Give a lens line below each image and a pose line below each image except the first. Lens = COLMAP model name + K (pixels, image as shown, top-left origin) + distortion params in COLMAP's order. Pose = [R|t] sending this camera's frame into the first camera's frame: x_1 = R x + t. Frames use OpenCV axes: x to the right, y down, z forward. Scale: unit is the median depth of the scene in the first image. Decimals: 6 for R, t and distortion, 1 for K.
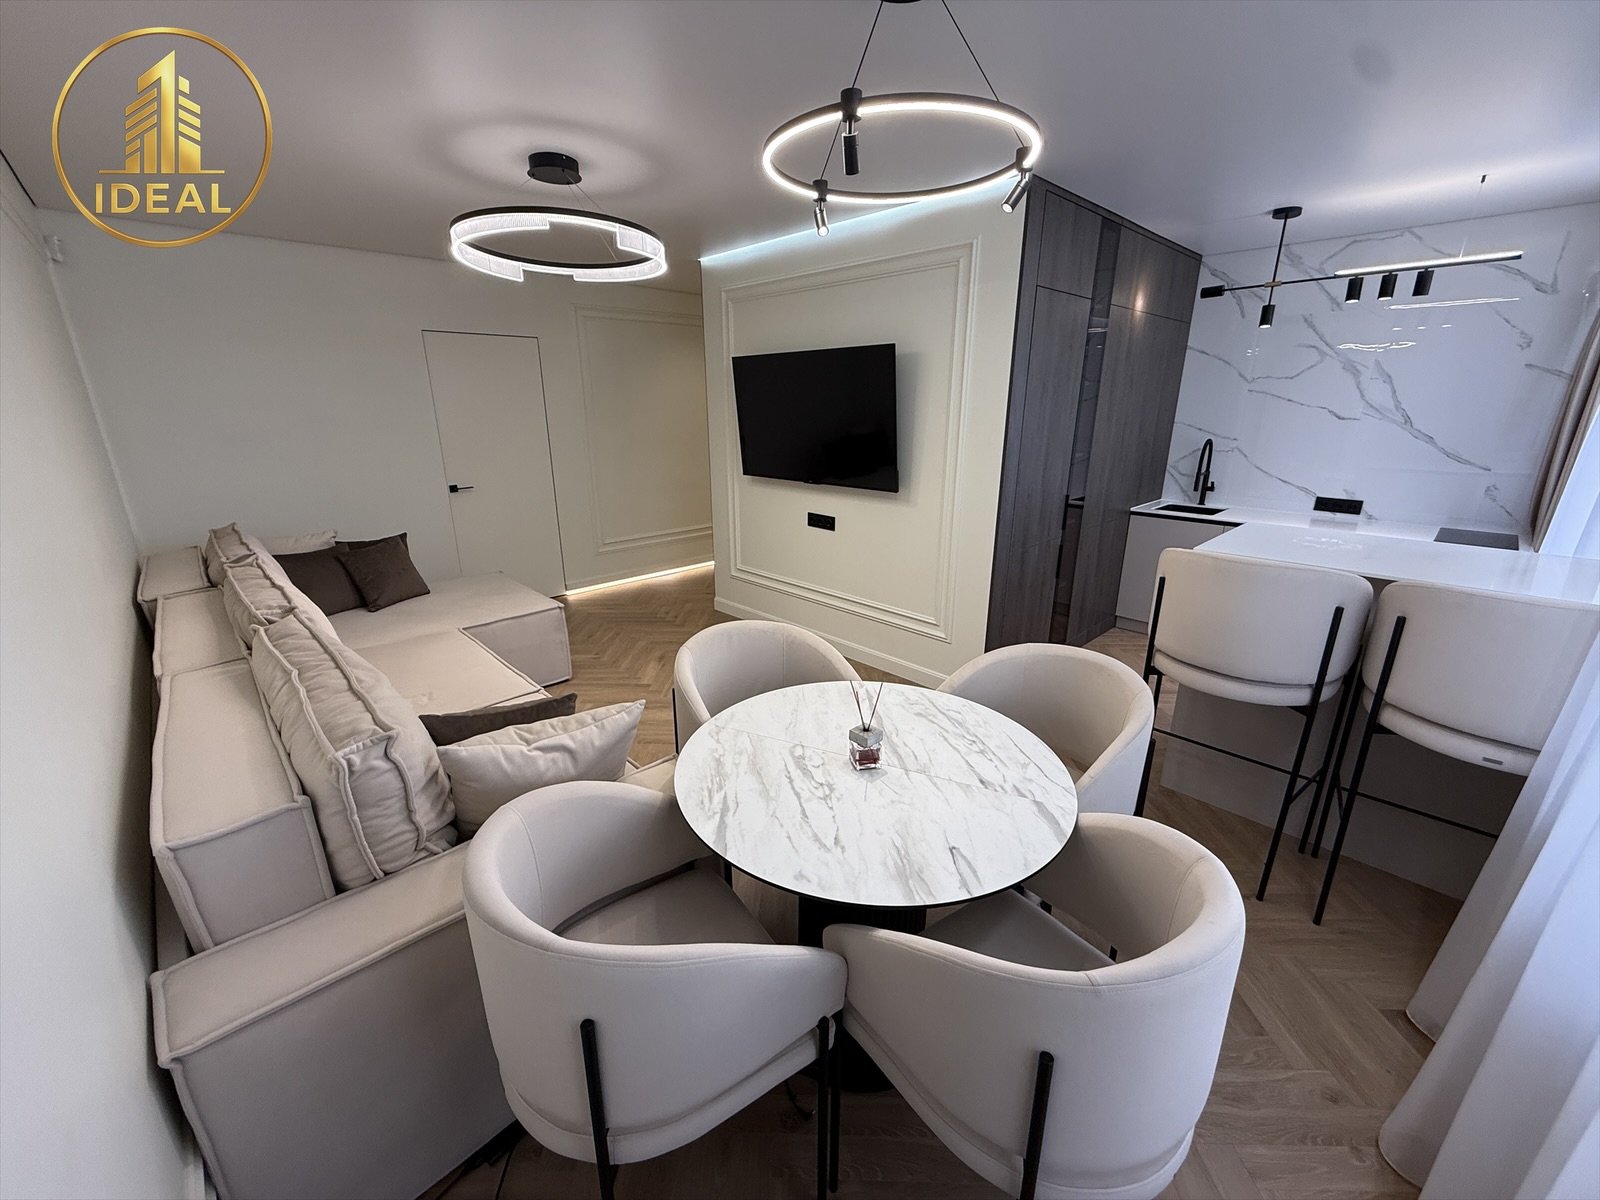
lens RADIAL K [[636.6, 0, 794.3], [0, 636.6, 599.7], [0, 0, 1]] dist [-0.002725, 0.000913]
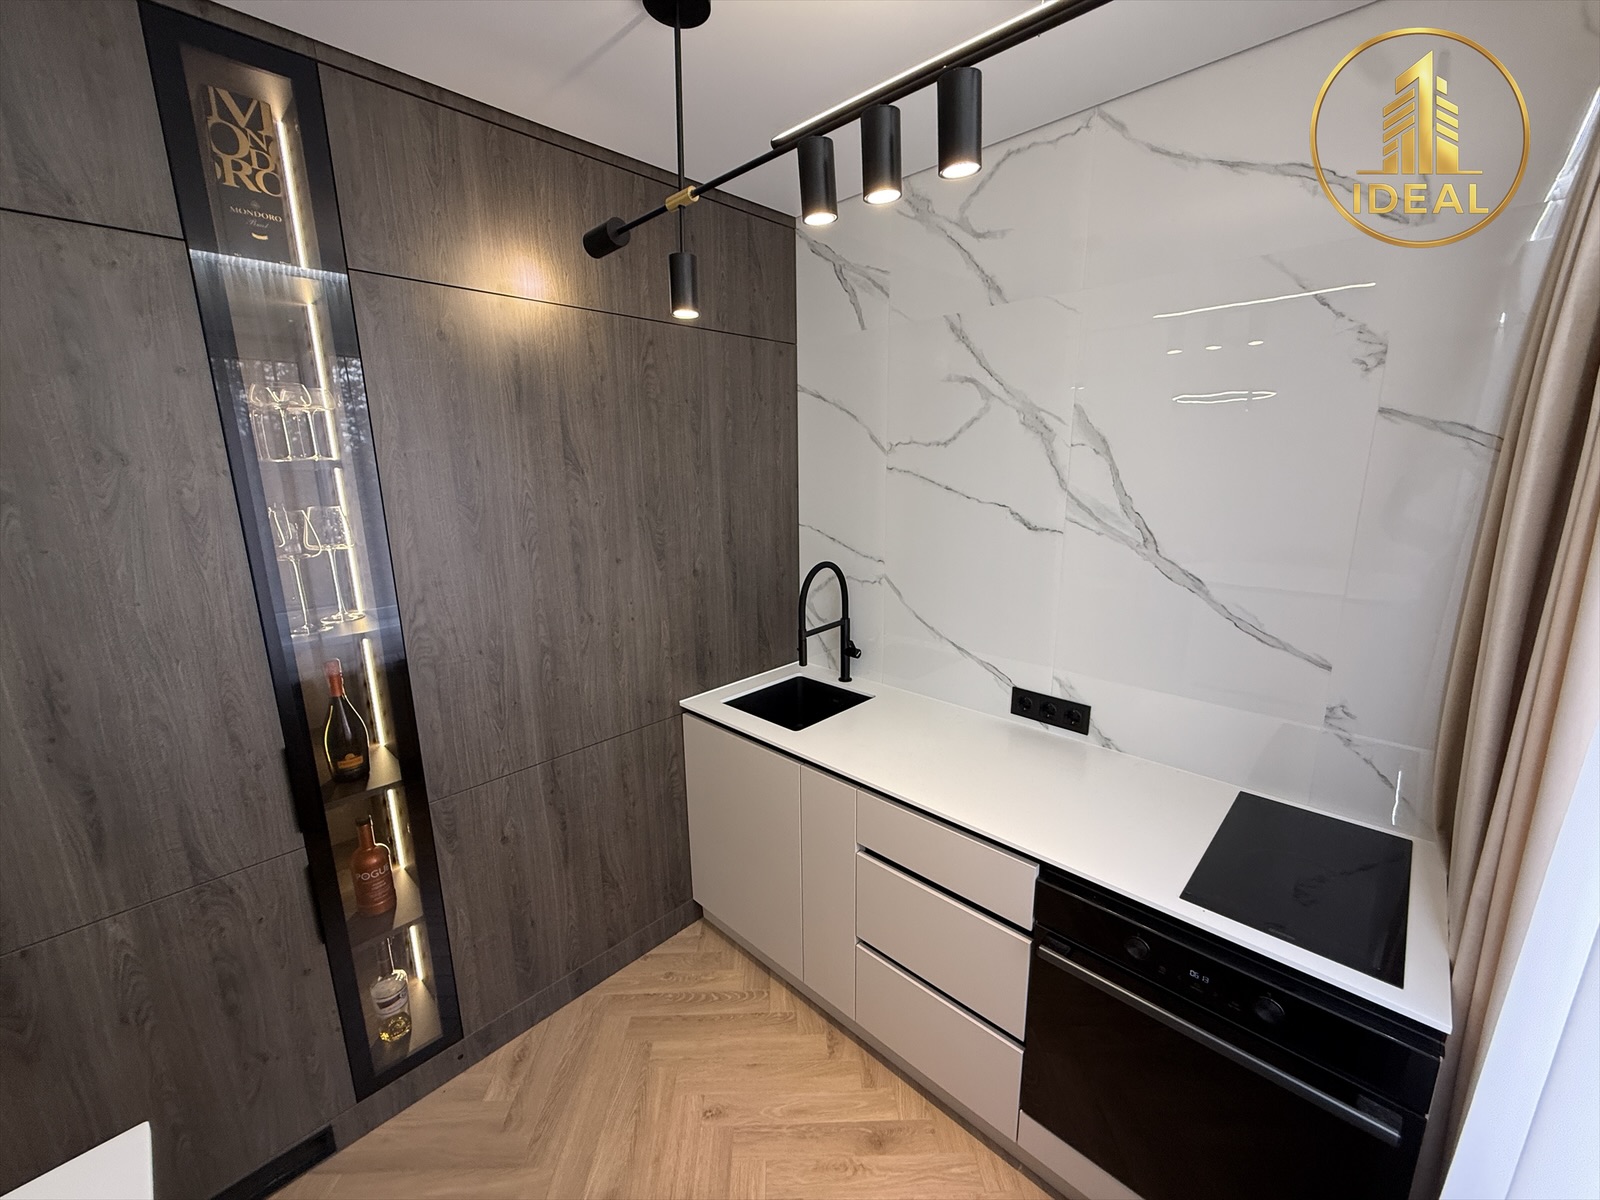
lens RADIAL K [[636.6, 0, 794.8], [0, 636.6, 600.6], [0, 0, 1]] dist [-0.002725, 0.000913]
pose [[0.998952, -0.018762, 0.041744, 0.689078], [0.022348, 0.995943, -0.087168, -0.202596], [-0.039940, 0.088009, 0.995319, 0.567031]]
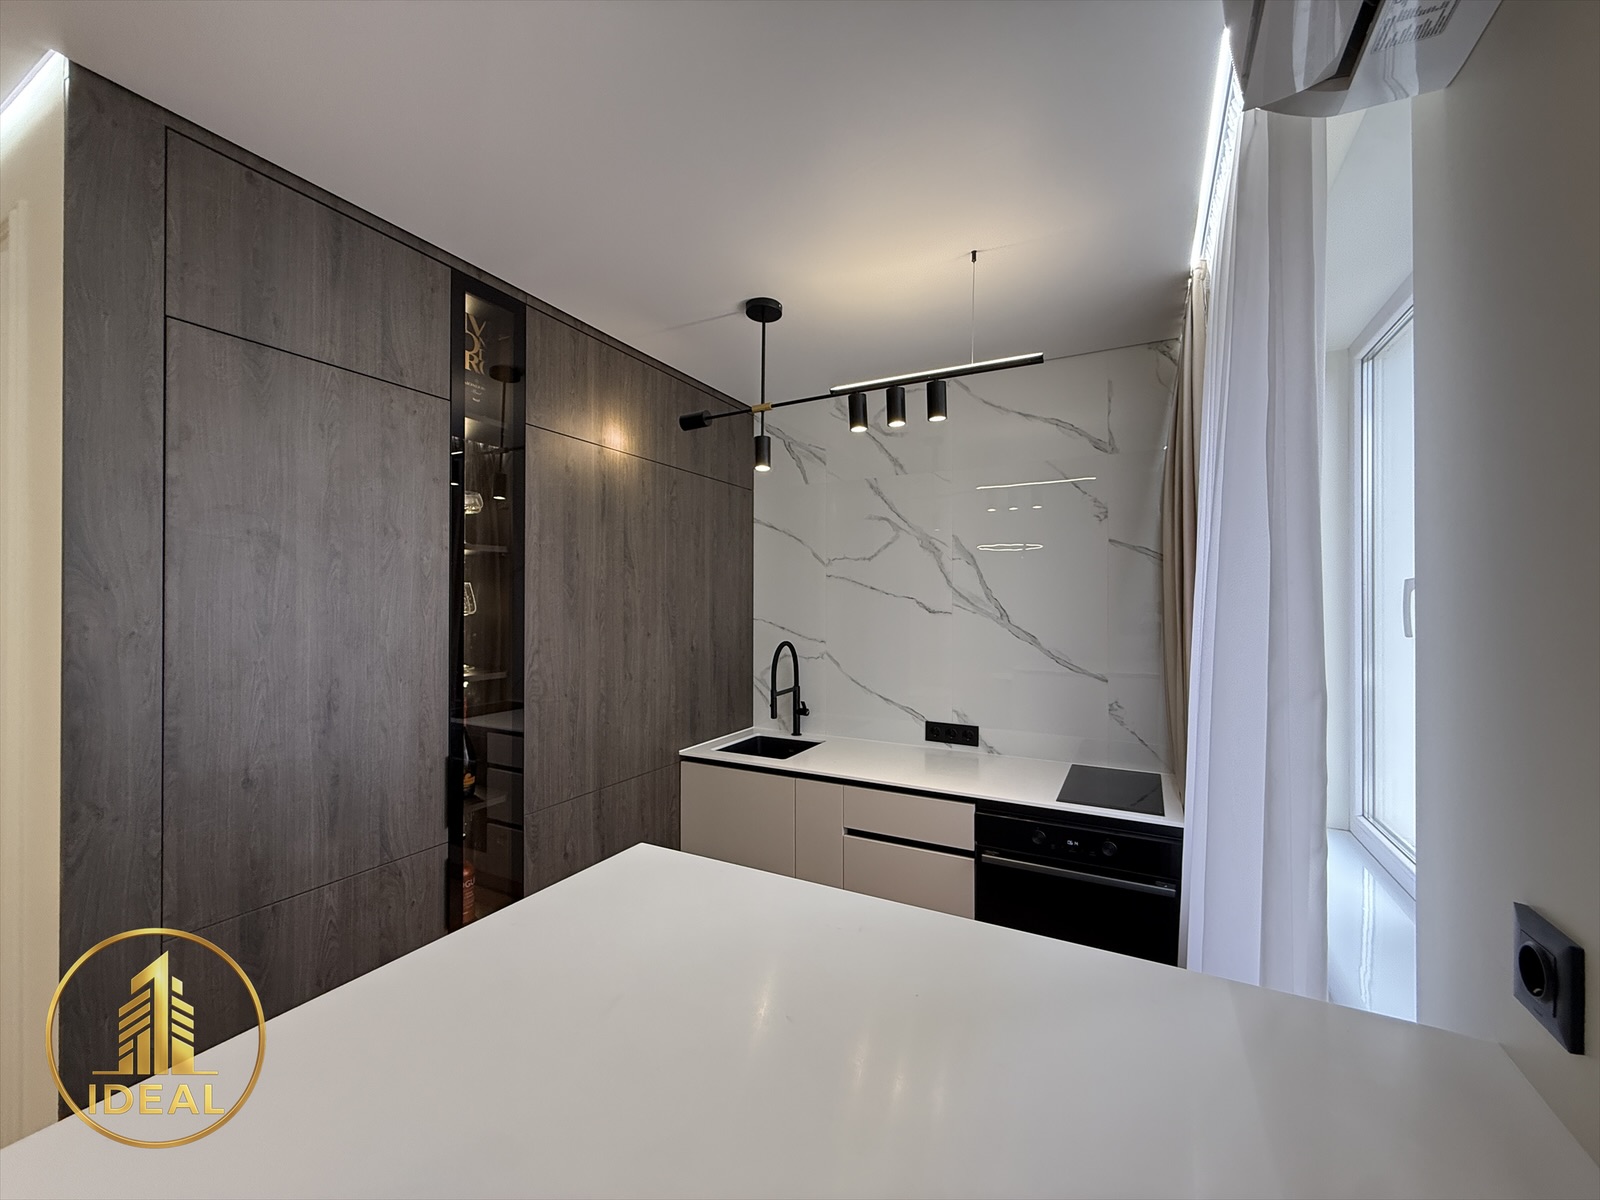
lens RADIAL K [[636.6, 0, 793.5], [0, 636.6, 603.0], [0, 0, 1]] dist [-0.002725, 0.000913]
pose [[0.949645, 0.005385, 0.313282, 0.504057], [0.089302, 0.953731, -0.287093, -0.106060], [-0.300332, 0.300613, 0.905225, 0.407660]]
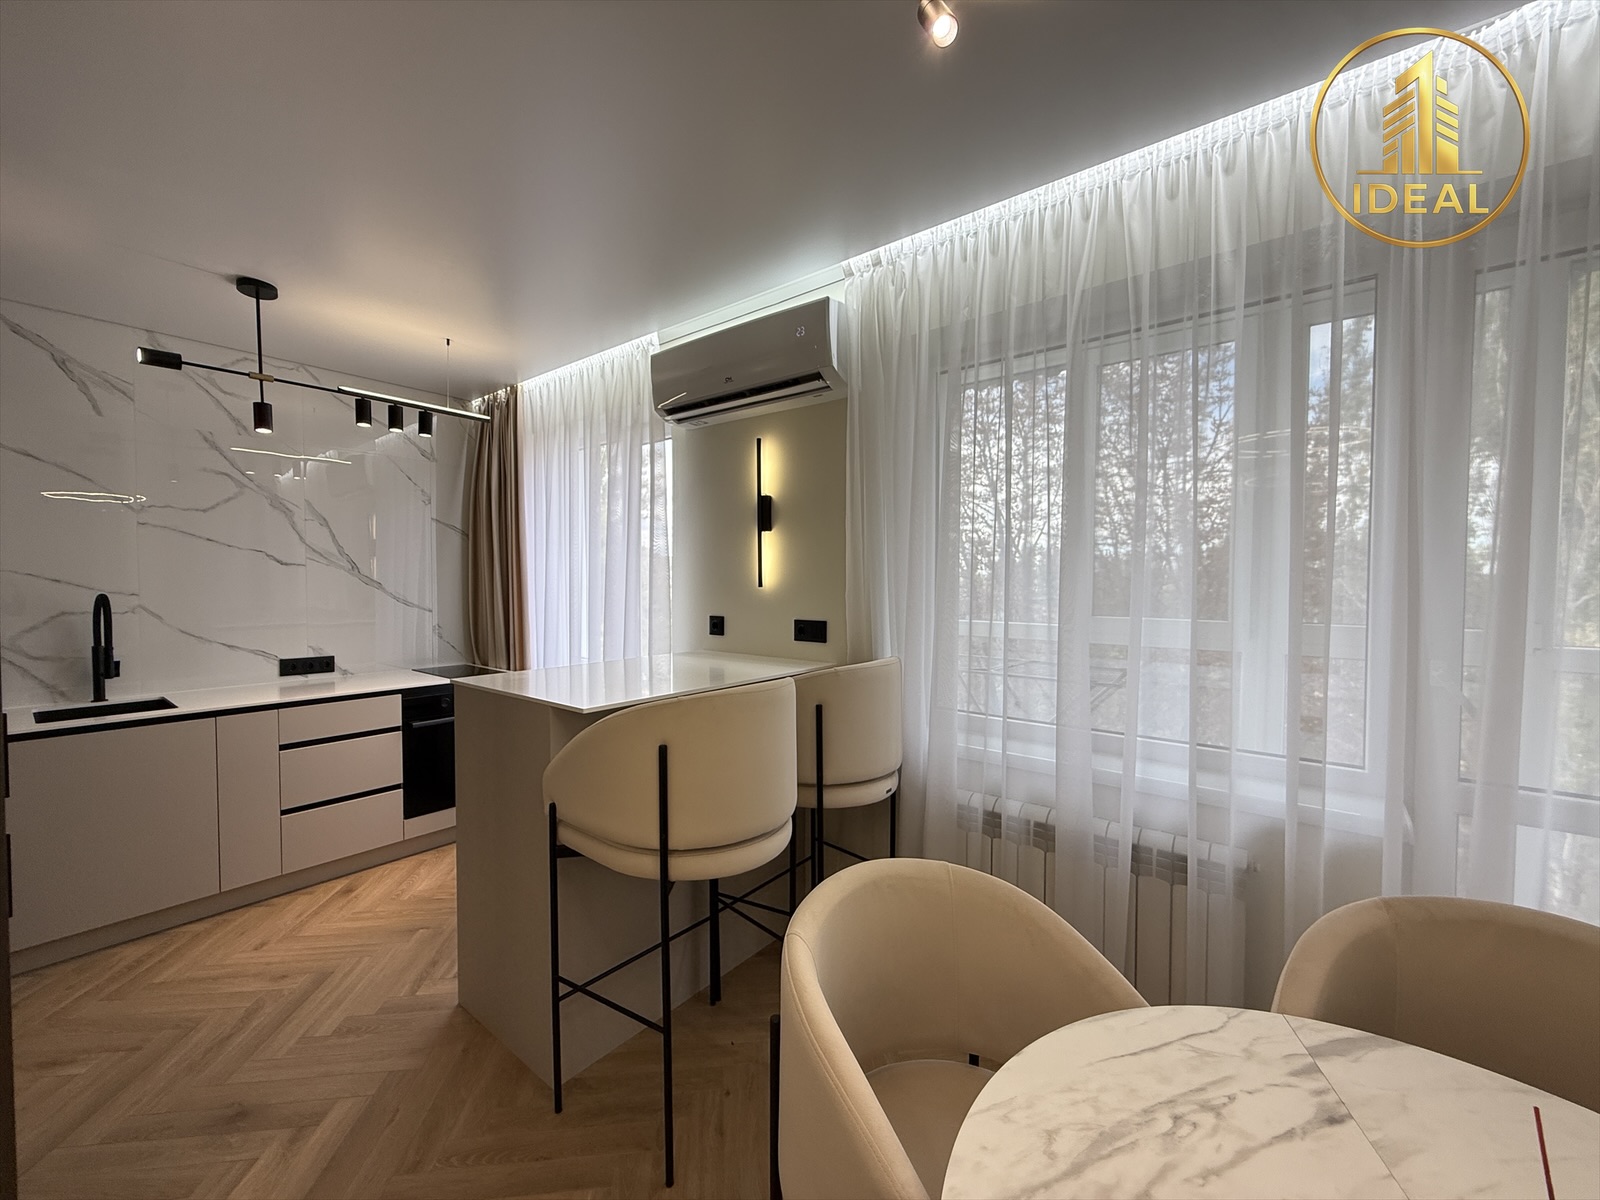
lens RADIAL K [[636.6, 0, 793.7], [0, 636.6, 601.6], [0, 0, 1]] dist [-0.002725, 0.000913]
pose [[-0.141936, -0.026676, 0.989516, -0.052005], [0.293897, 0.953425, 0.067859, -0.103781], [-0.945240, 0.300448, -0.127485, 0.511751]]
